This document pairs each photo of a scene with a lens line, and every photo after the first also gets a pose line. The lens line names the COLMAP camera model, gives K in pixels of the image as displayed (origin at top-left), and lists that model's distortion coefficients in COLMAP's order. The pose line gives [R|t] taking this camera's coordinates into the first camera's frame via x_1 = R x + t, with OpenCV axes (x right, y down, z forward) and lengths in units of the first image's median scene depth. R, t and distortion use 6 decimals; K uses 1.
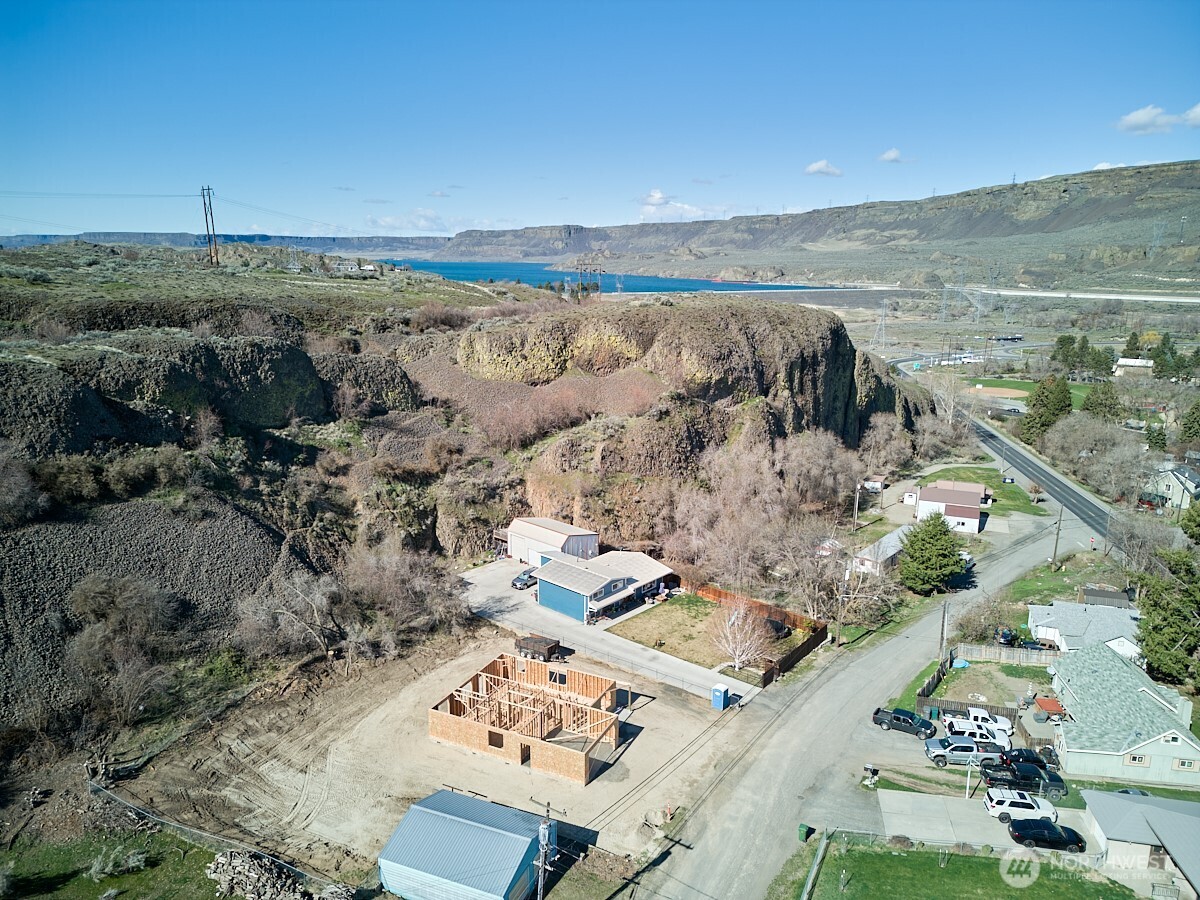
lens RADIAL K [[840.0, 0, 598.2], [0, 840.0, 453.9], [0, 0, 1]] dist [0.053986, -0.042696]
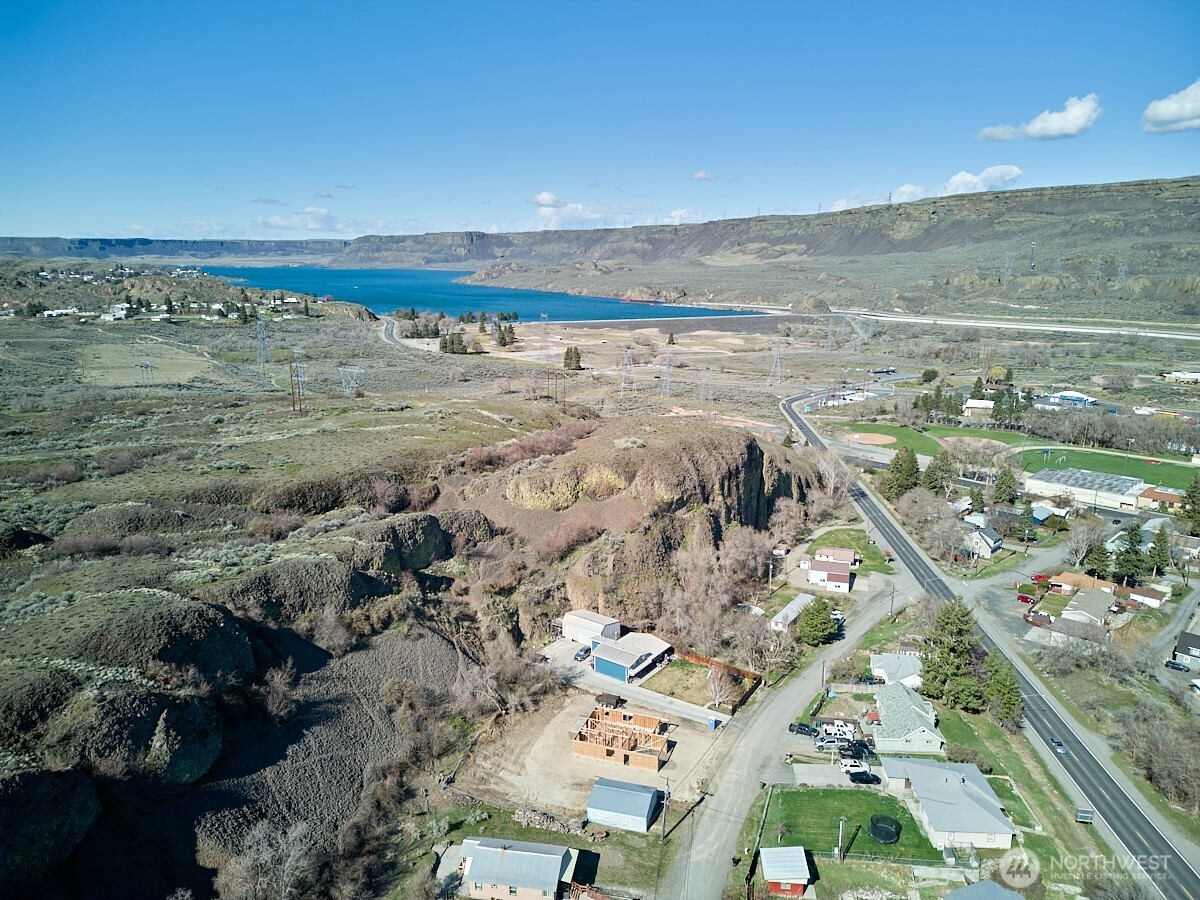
lens RADIAL K [[840.0, 0, 604.3], [0, 840.0, 452.8], [0, 0, 1]] dist [0.053986, -0.042696]
pose [[0.992505, -0.027275, 0.119126, -0.194378], [0.027559, 0.999620, -0.000744, -0.207367], [-0.119060, 0.004021, 0.992879, -0.552670]]
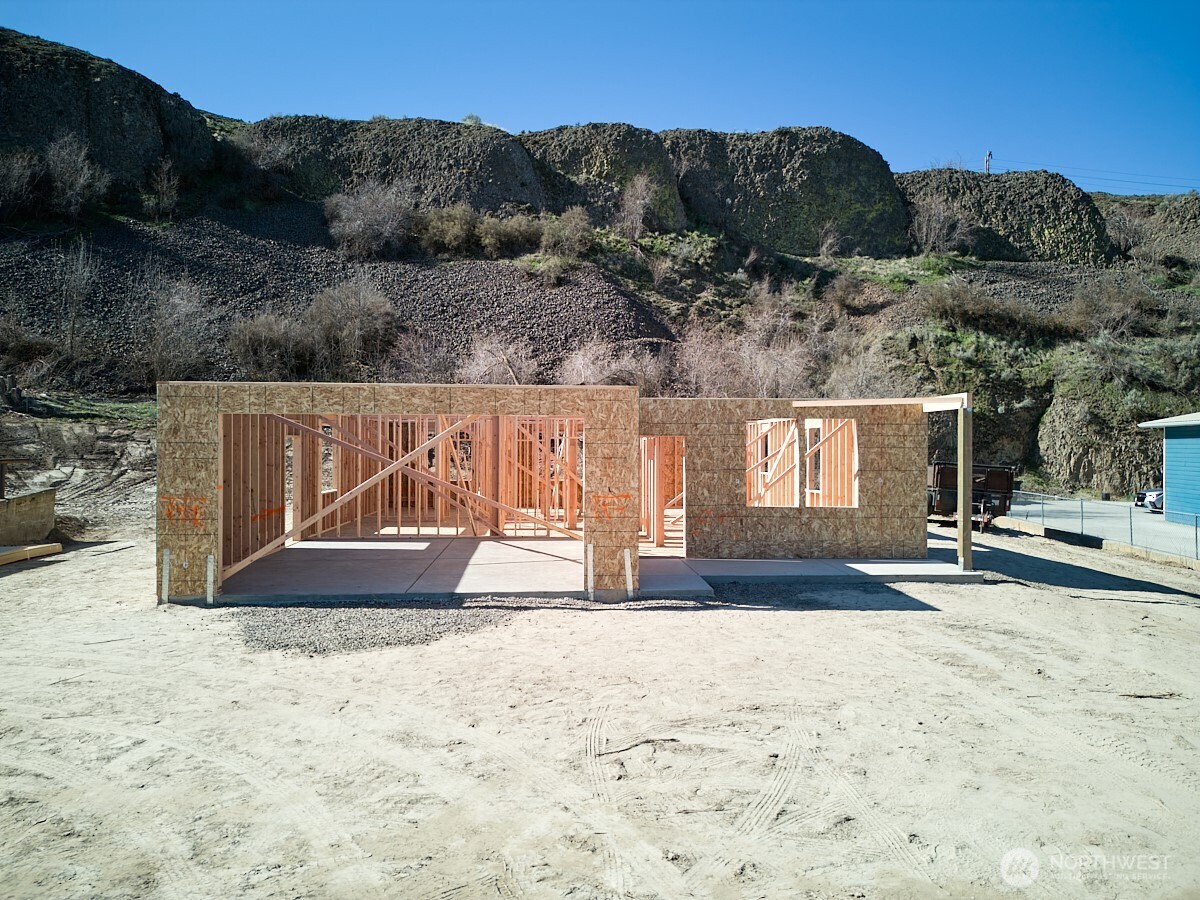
lens RADIAL K [[840.0, 0, 602.3], [0, 840.0, 453.5], [0, 0, 1]] dist [0.053986, -0.042696]
pose [[0.490955, 0.002415, -0.871182, 0.096924], [-0.205972, 0.971967, -0.113381, 0.192381], [0.846486, 0.235105, 0.477689, 0.513428]]
